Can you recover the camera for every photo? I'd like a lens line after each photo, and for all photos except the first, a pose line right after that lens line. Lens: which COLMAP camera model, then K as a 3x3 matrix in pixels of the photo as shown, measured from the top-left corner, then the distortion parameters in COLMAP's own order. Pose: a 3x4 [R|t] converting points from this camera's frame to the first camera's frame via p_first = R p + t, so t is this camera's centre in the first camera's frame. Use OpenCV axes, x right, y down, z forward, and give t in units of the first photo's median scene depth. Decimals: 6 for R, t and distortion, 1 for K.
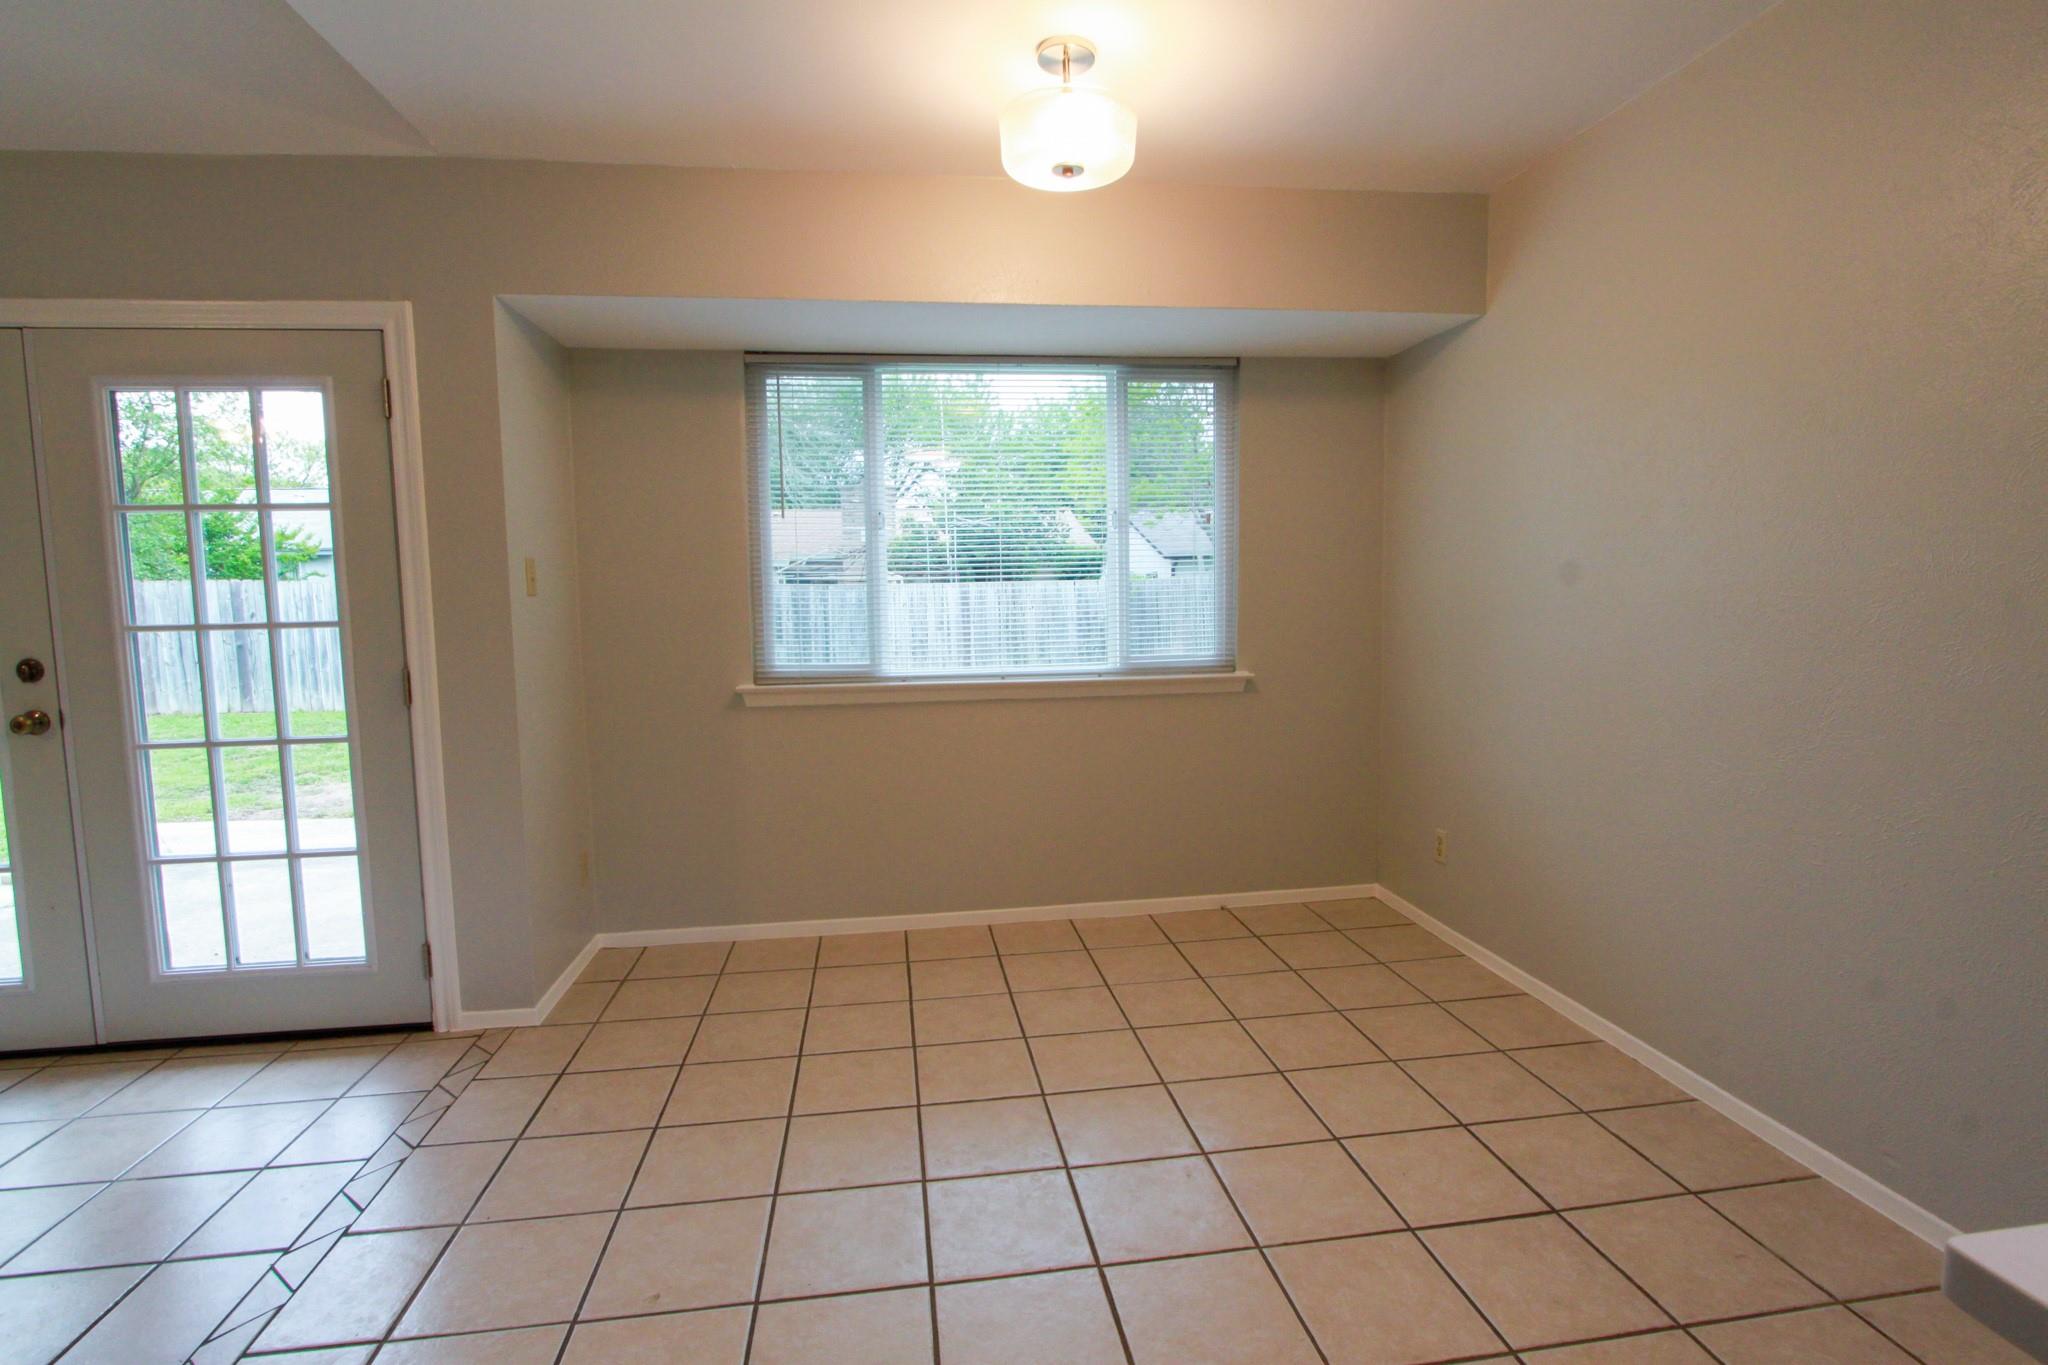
lens RADIAL K [[988.2, 0, 1024.0], [0, 988.2, 682.5], [0, 0, 1]] dist [-0.009560, 0.000068]
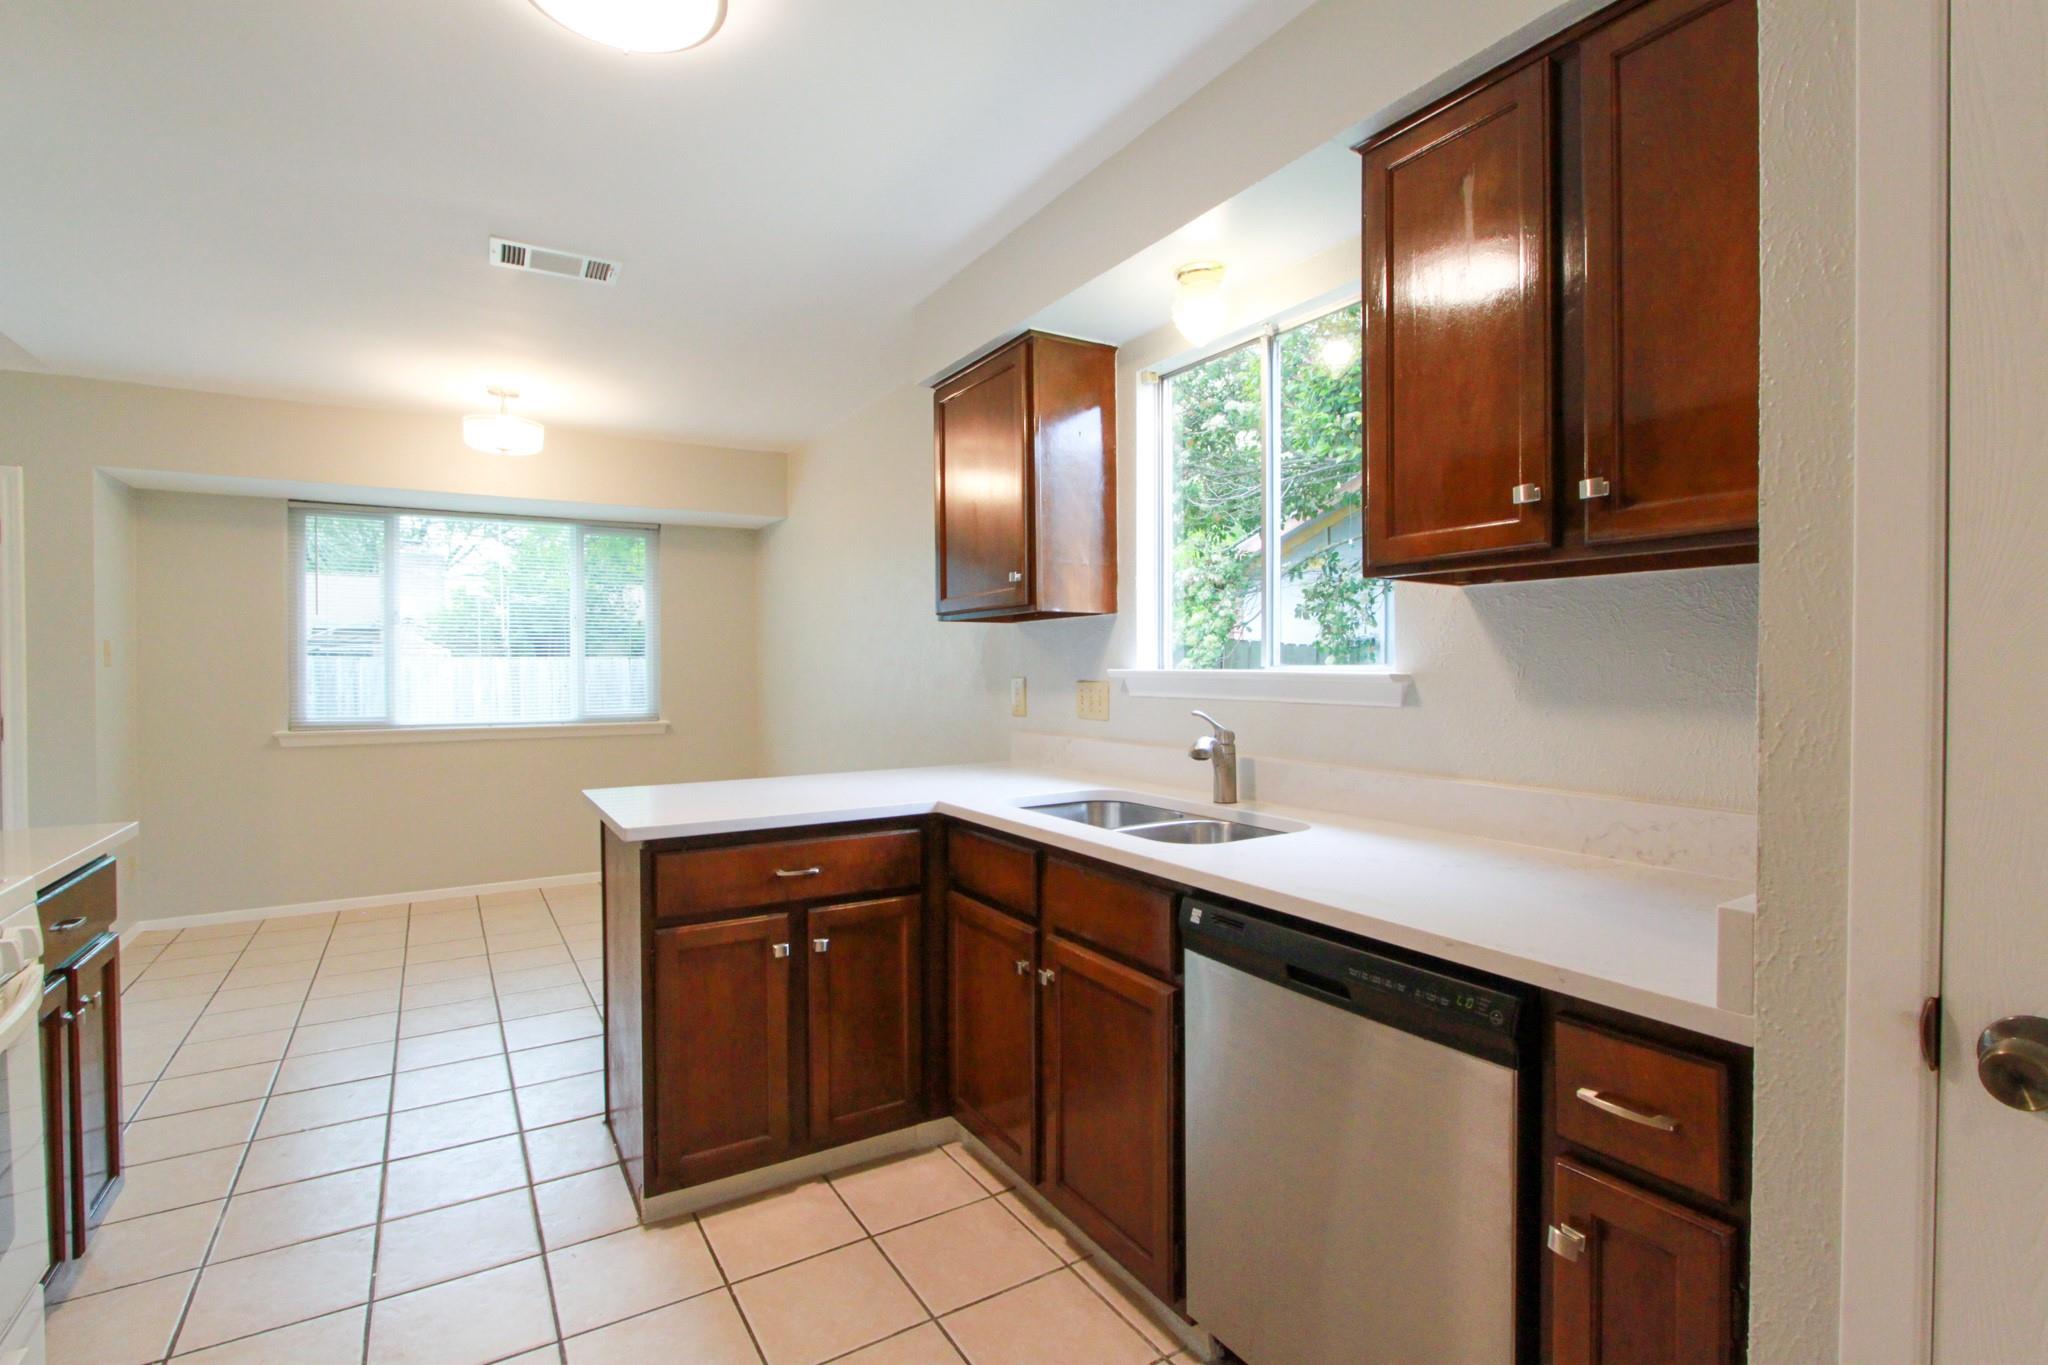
lens RADIAL K [[958.2, 0, 994.4], [0, 958.2, 678.3], [0, 0, 1]] dist [0.000295, 0.000283]
pose [[0.925483, 0.008896, 0.378685, 0.137914], [0.022247, 0.996722, -0.077784, 0.055276], [-0.378136, 0.080412, 0.922251, -0.635679]]
